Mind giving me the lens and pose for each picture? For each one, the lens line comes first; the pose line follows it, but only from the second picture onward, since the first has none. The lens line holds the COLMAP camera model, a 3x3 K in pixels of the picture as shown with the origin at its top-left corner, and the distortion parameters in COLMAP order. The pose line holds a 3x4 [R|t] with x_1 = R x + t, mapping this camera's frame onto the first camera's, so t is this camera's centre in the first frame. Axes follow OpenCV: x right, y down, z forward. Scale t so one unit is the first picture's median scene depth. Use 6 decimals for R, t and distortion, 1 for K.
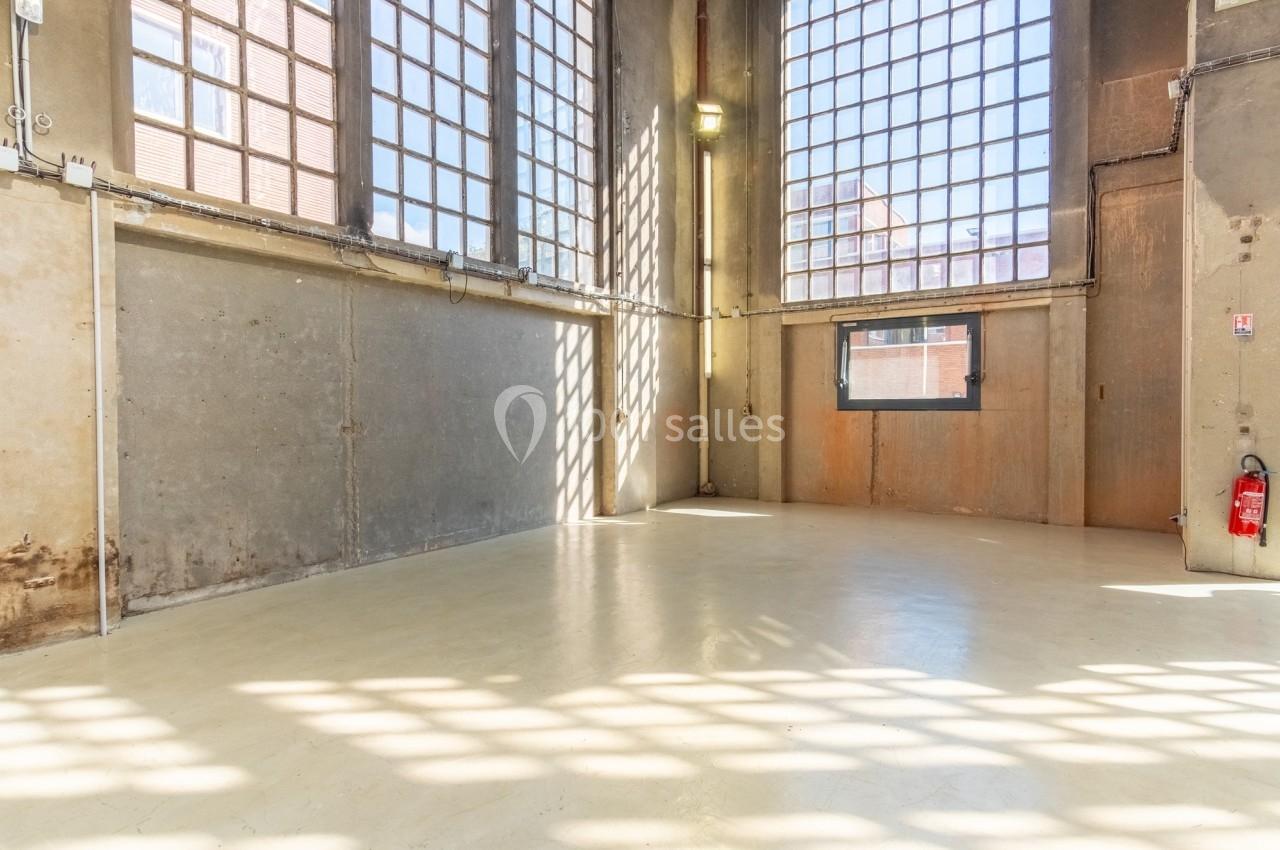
lens RADIAL K [[680.4, 0, 640.0], [0, 680.4, 425.0], [0, 0, 1]] dist [-0.000793, 0.000575]
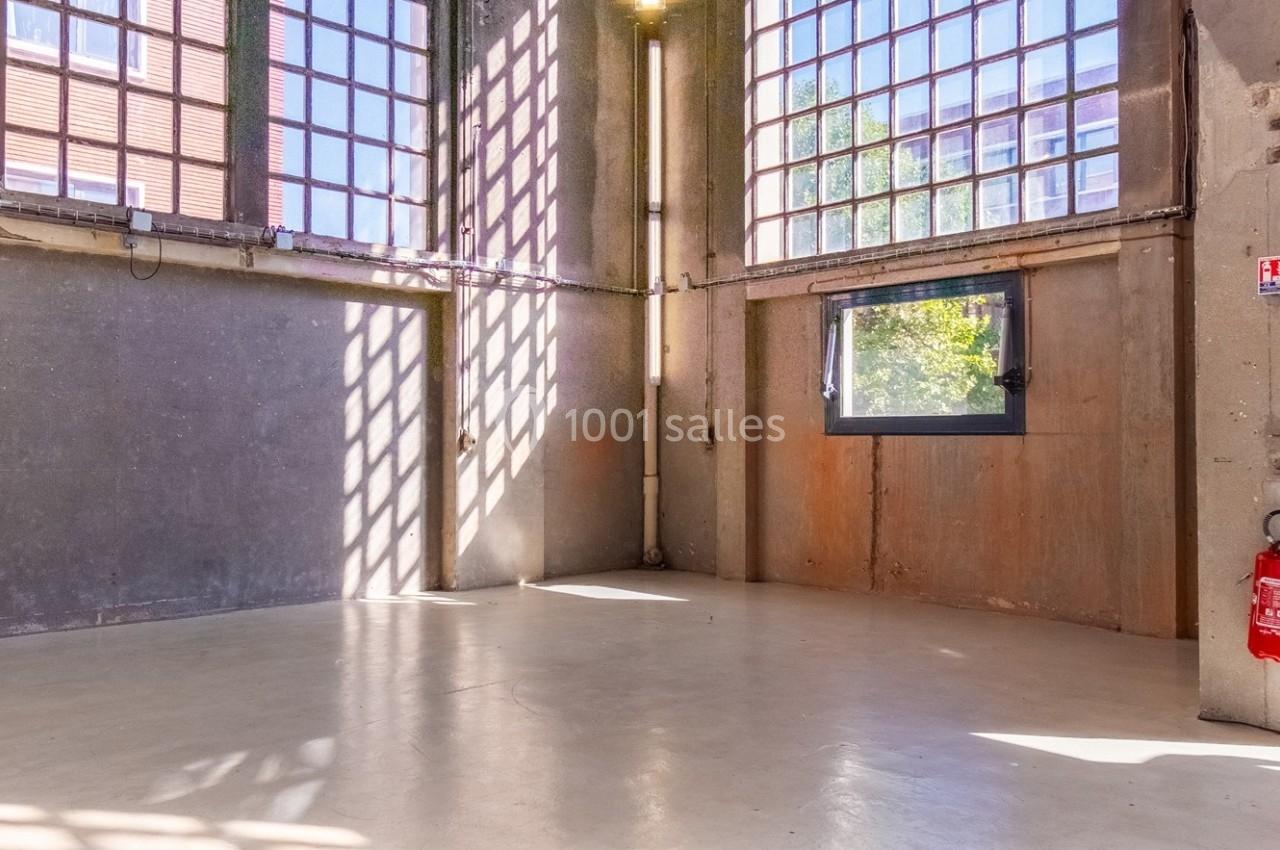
lens RADIAL K [[1047.4, 0, 640.0], [0, 1047.4, 425.0], [0, 0, 1]] dist [0.008019, -0.005023]
pose [[0.974474, 0.002327, -0.224489, 0.377628], [-0.011222, 0.999201, -0.038354, 0.008696], [0.224221, 0.039894, 0.973722, 0.036026]]
